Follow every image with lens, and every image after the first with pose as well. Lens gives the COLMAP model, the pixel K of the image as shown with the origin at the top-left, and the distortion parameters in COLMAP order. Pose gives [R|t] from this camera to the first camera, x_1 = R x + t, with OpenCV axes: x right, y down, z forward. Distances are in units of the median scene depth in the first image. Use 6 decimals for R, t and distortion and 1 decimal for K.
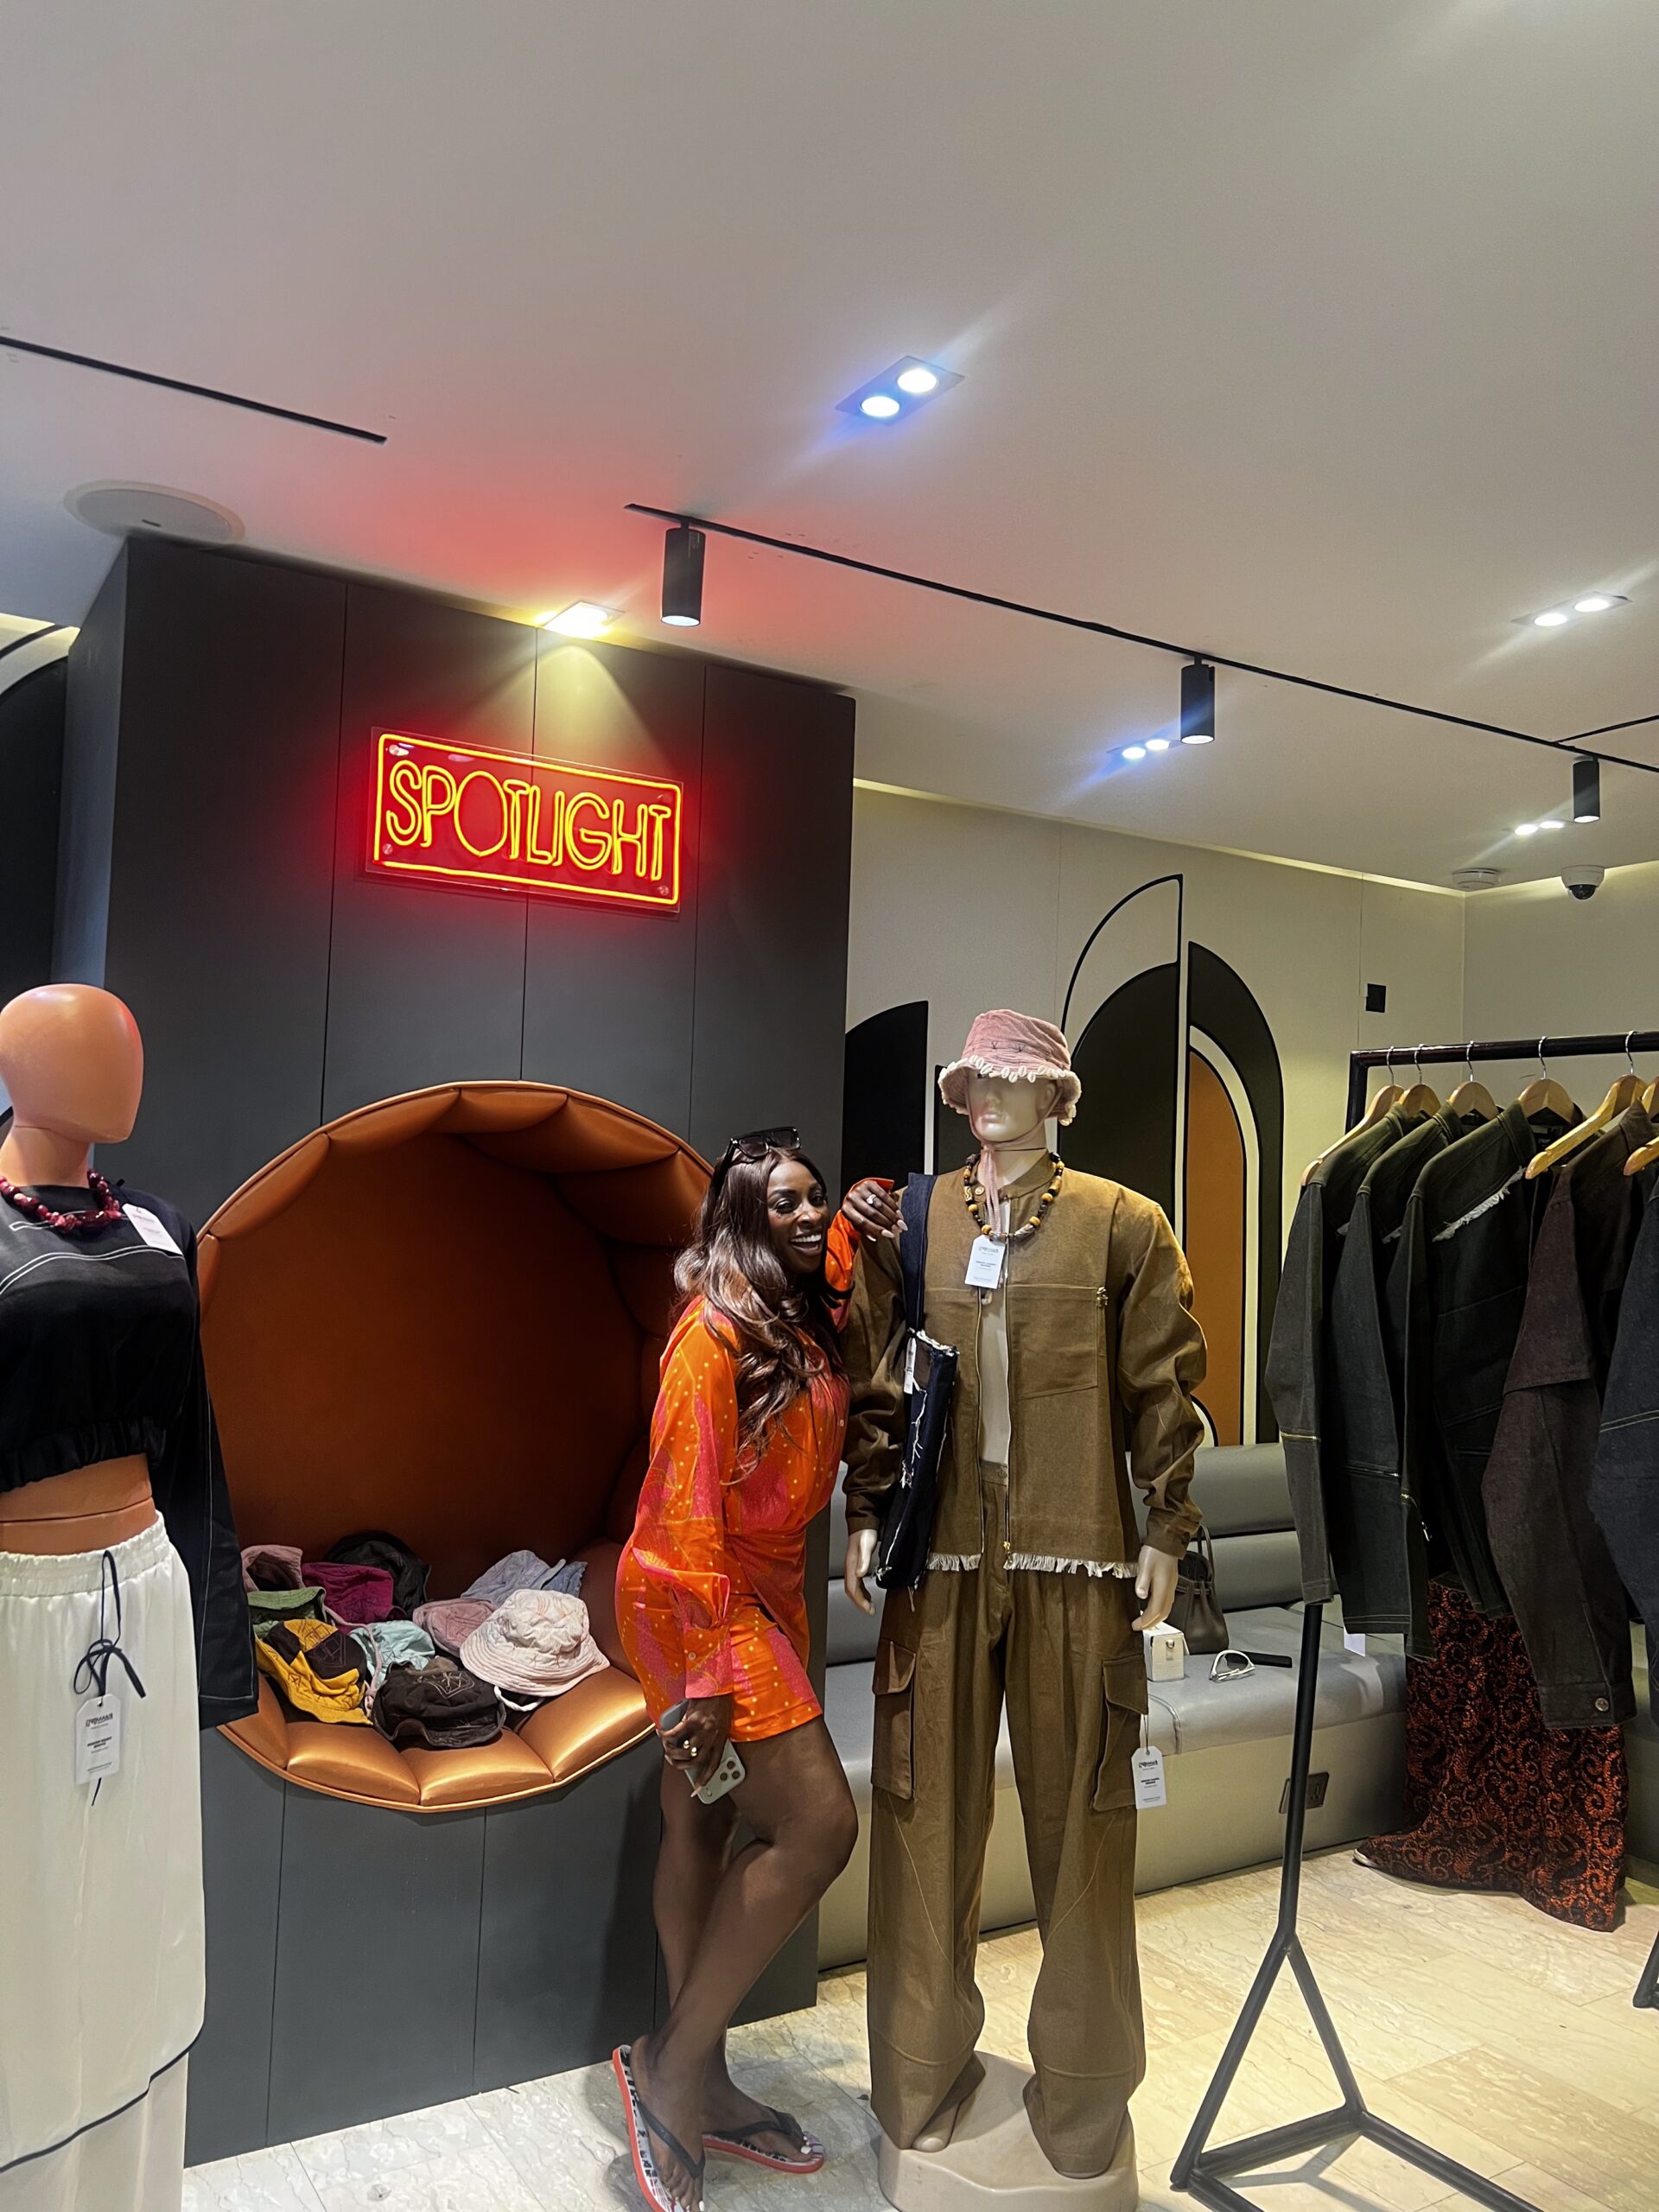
lens RADIAL K [[1655.2, 0, 829.0], [0, 1655.2, 1102.6], [0, 0, 1]] dist [0.016794, -0.020569]
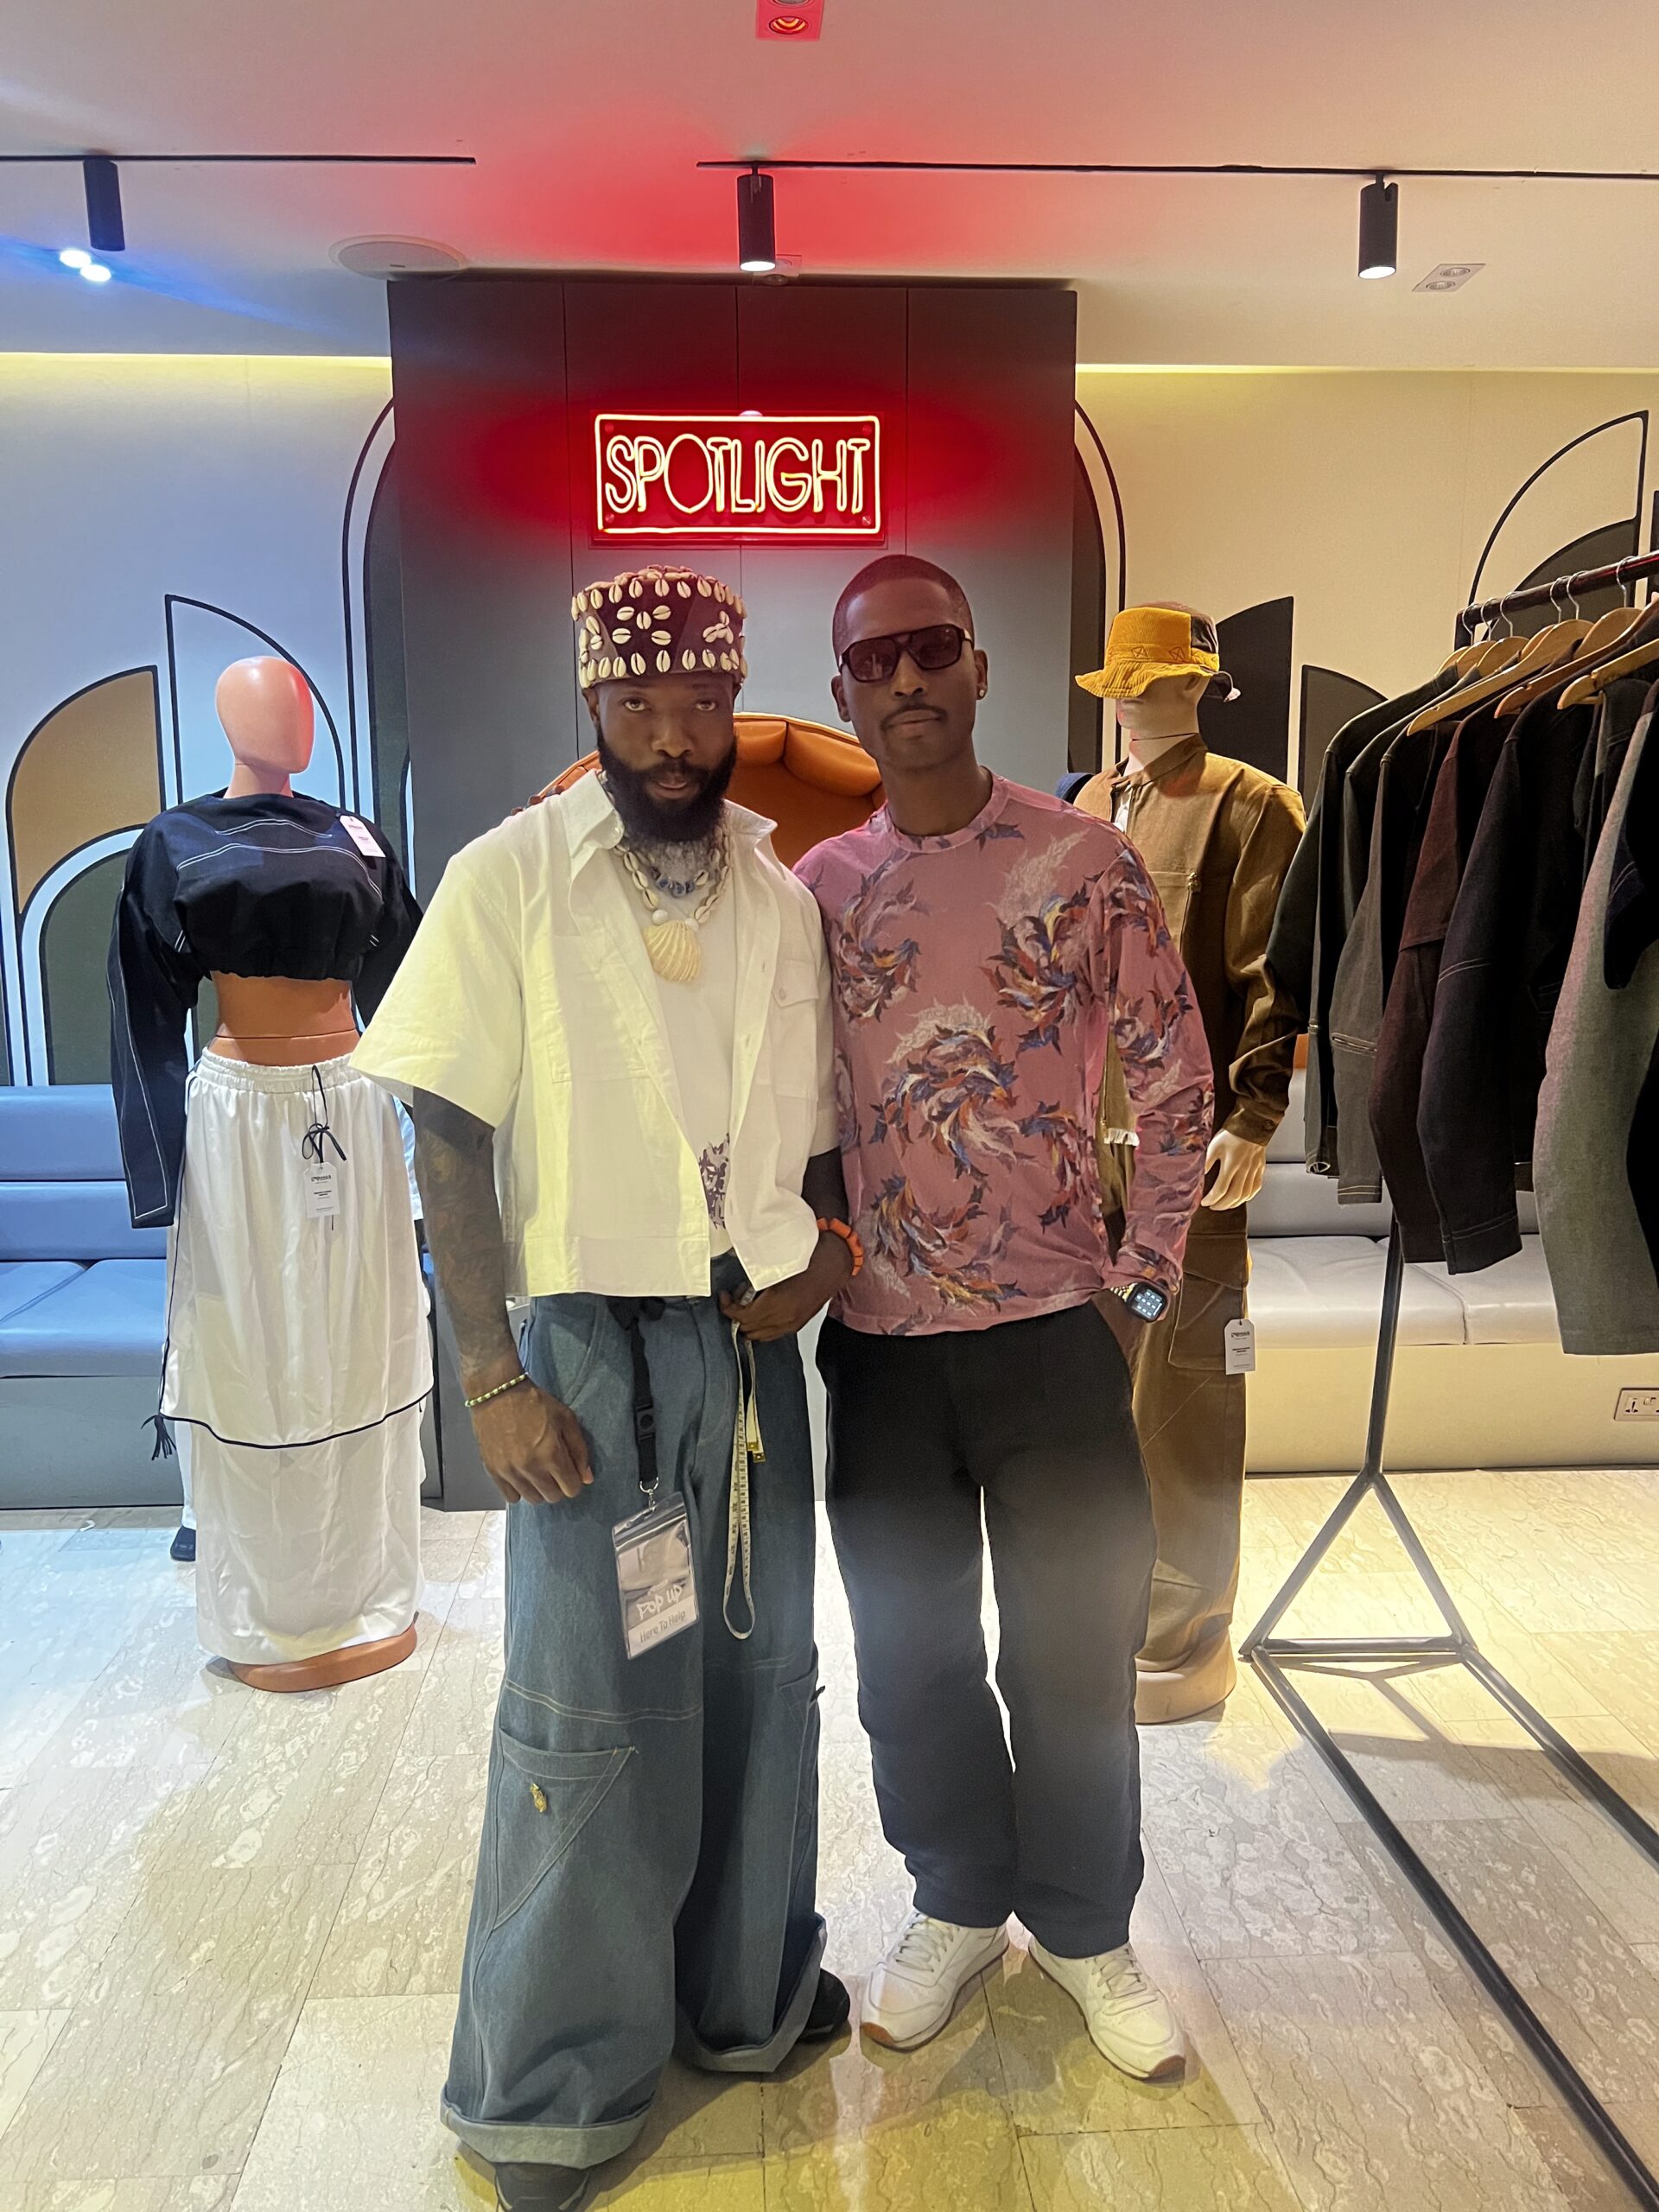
lens RADIAL K [[1655.2, 0, 818.2], [0, 1655.2, 1096.7], [0, 0, 1]] dist [0.016794, -0.020569]
pose [[0.887010, 0.025969, -0.461020, 0.414125], [0.067457, 0.980418, 0.185014, 0.041476], [0.456797, -0.195209, 0.867888, -0.033387]]
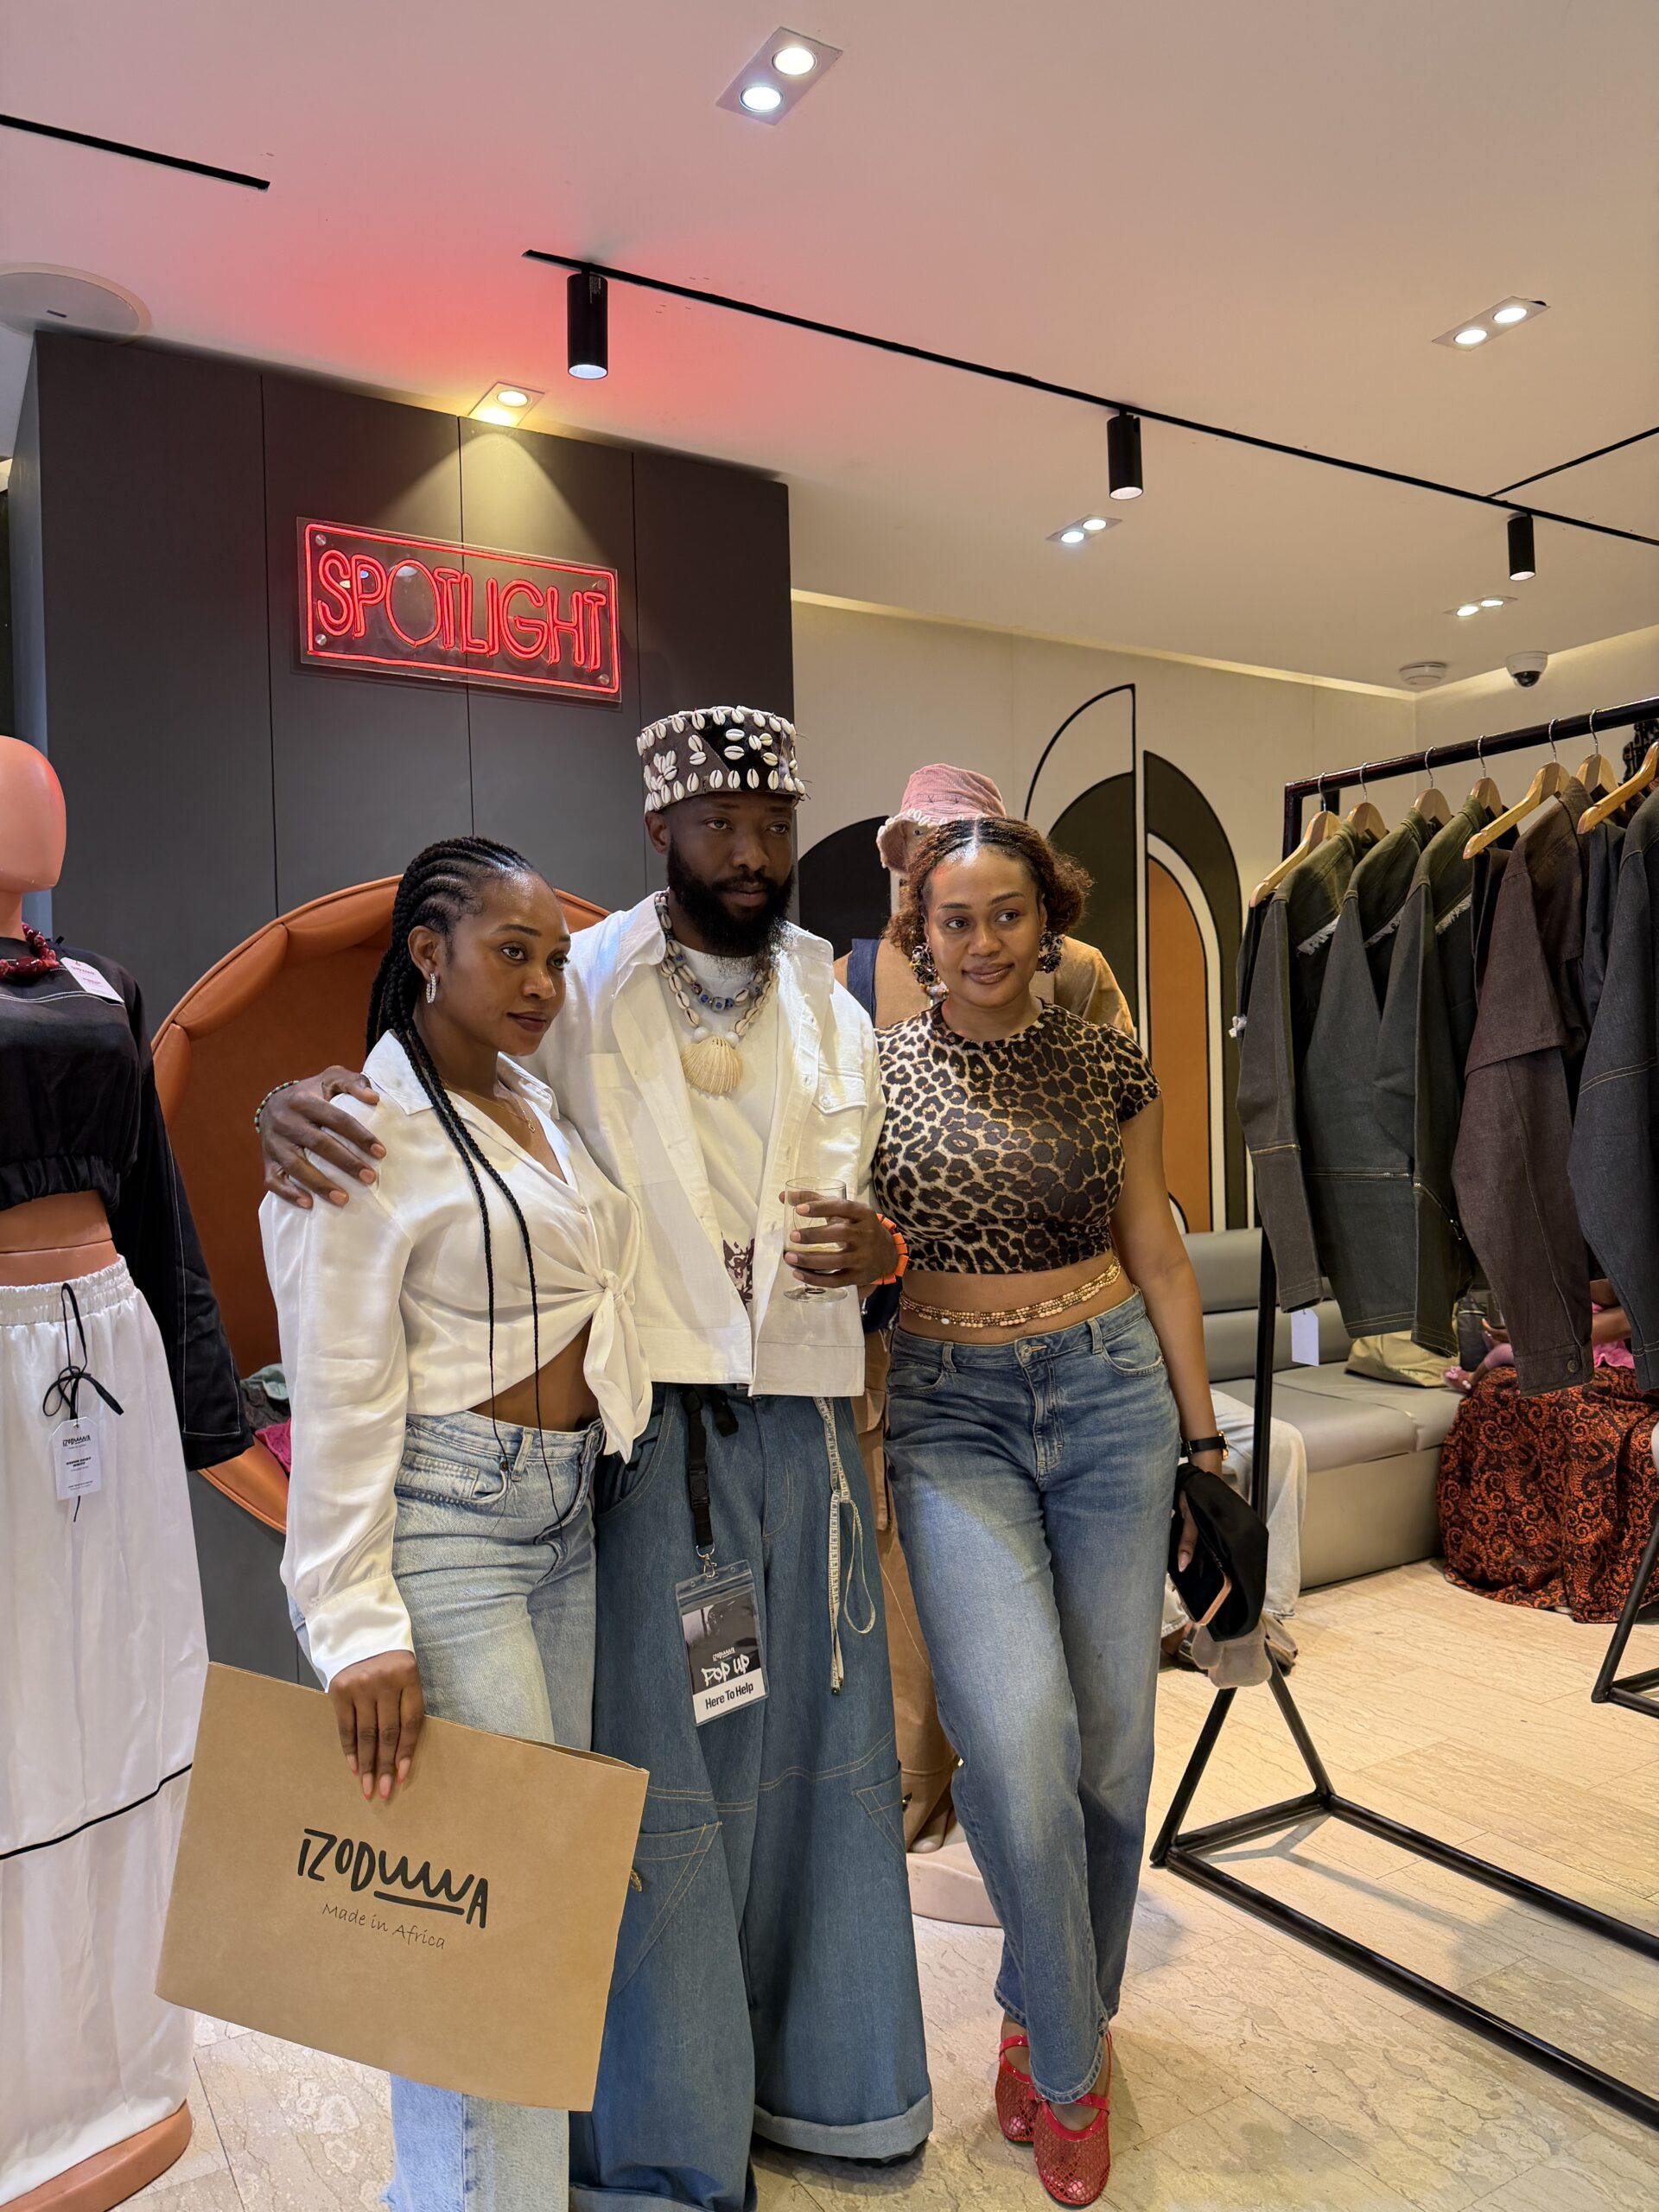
lens RADIAL K [[1567.4, 0, 825.3], [0, 1567.4, 1116.5], [0, 0, 1]] dist [0.008460, -0.016987]
pose [[0.998349, -0.056335, -0.011207, 0.033626], [0.056973, 0.996023, 0.068495, 0.086802], [0.007304, -0.069021, 0.997588, 0.030284]]
